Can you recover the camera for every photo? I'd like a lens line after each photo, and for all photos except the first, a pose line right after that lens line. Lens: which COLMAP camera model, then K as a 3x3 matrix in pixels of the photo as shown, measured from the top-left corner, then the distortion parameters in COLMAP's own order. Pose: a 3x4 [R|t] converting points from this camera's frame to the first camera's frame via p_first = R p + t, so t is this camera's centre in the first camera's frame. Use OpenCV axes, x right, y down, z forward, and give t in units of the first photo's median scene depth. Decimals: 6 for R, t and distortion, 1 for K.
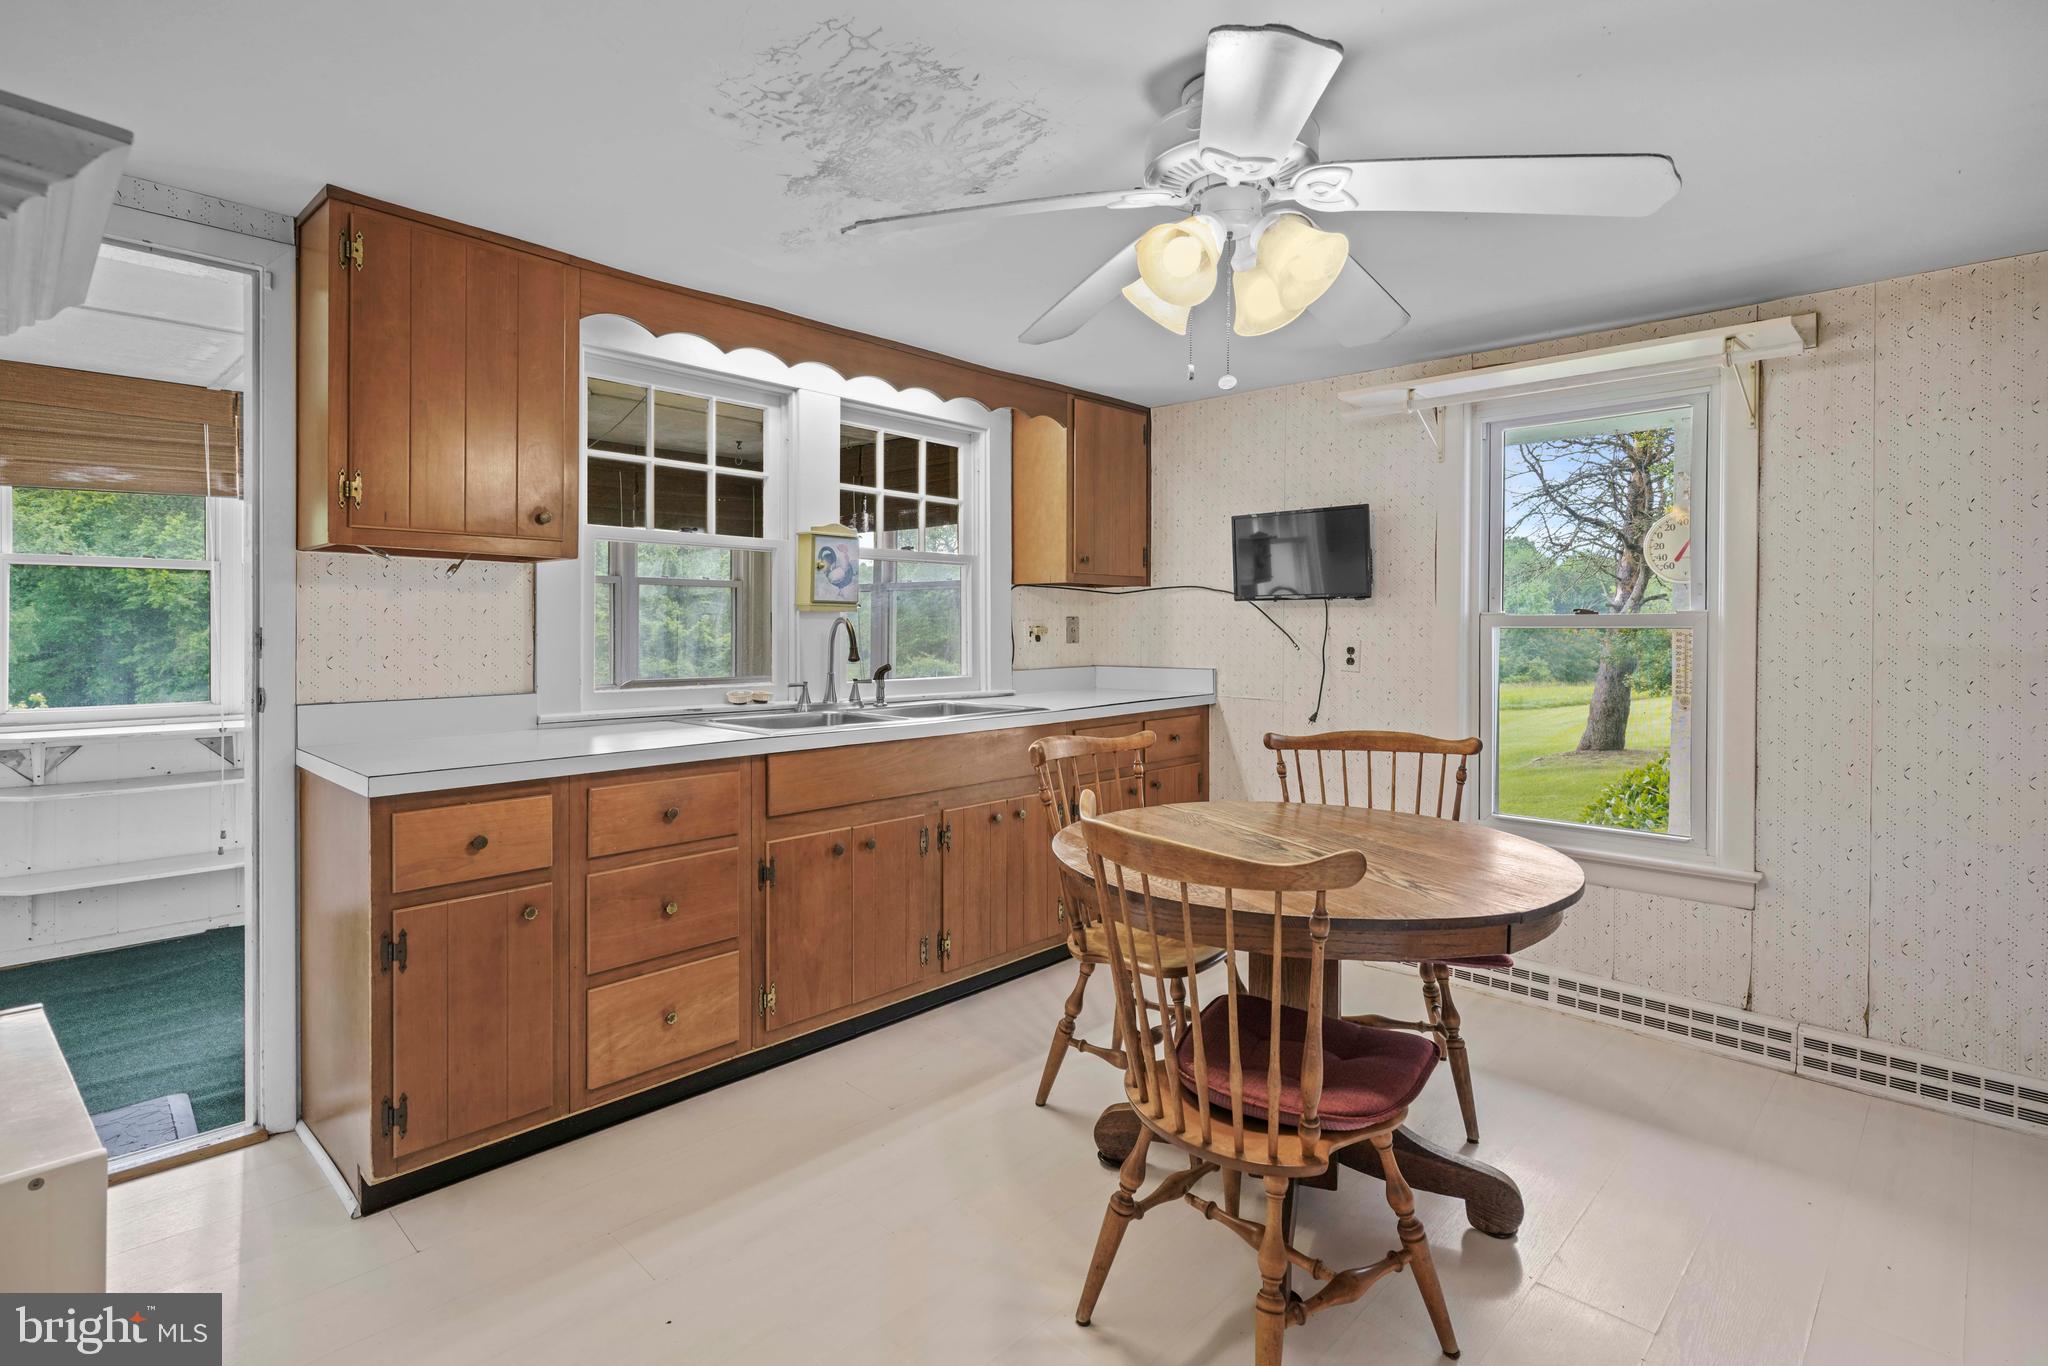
lens RADIAL K [[993.0, 0, 1030.8], [0, 993.0, 637.8], [0, 0, 1]] dist [0.002530, -0.000887]
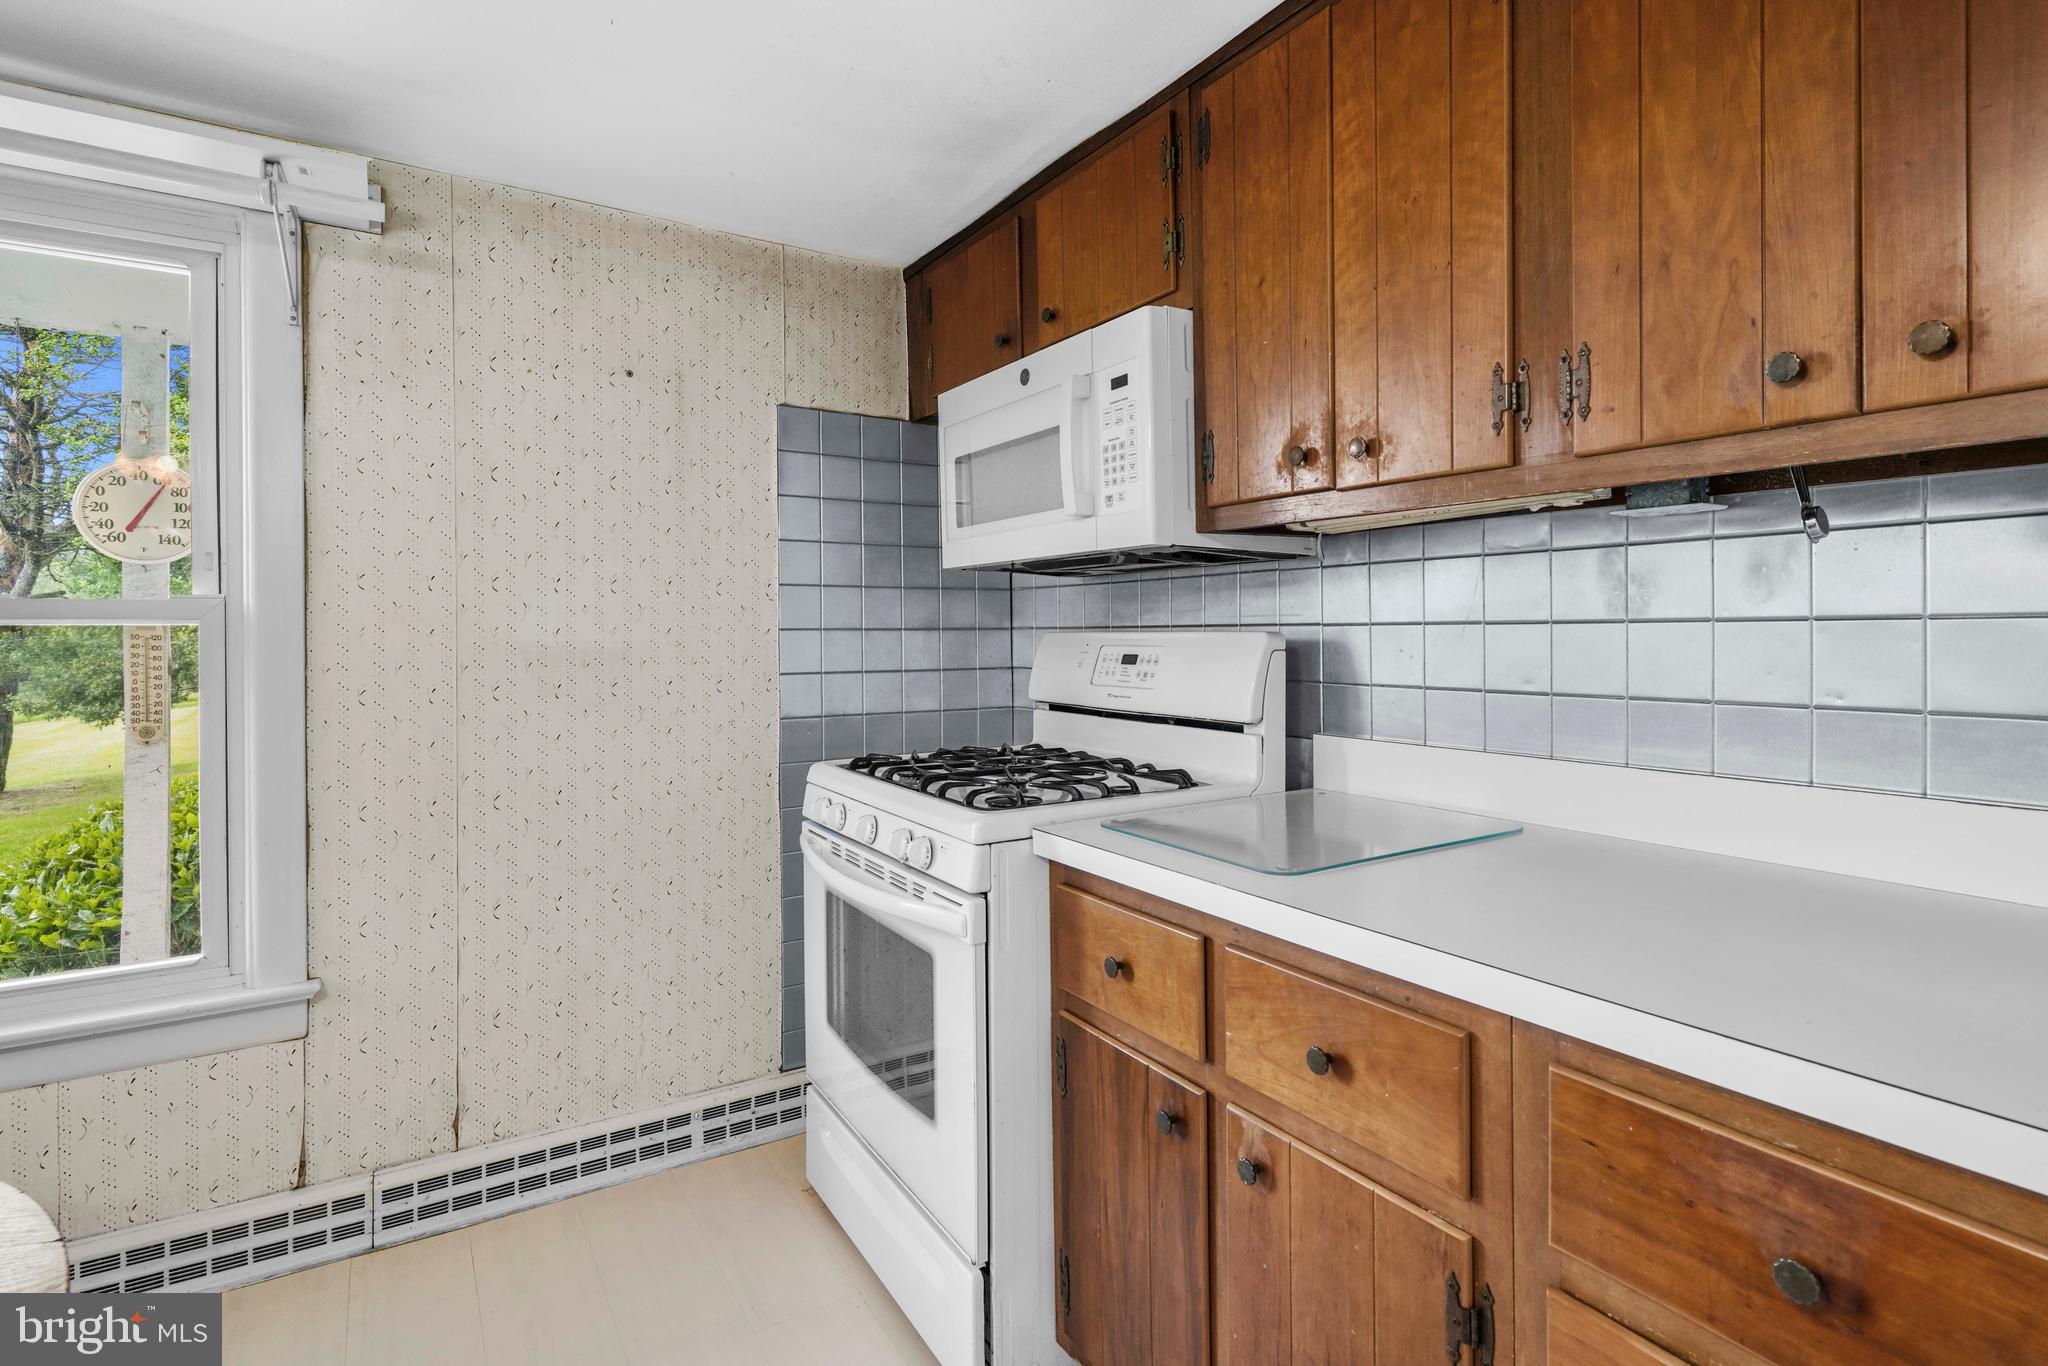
lens RADIAL K [[993.0, 0, 1030.8], [0, 993.0, 637.8], [0, 0, 1]] dist [0.002530, -0.000887]
pose [[0.223649, -0.009003, 0.974628, 0.160172], [0.014926, 0.999872, 0.005811, 0.003744], [-0.974555, 0.013248, 0.223755, 0.326163]]
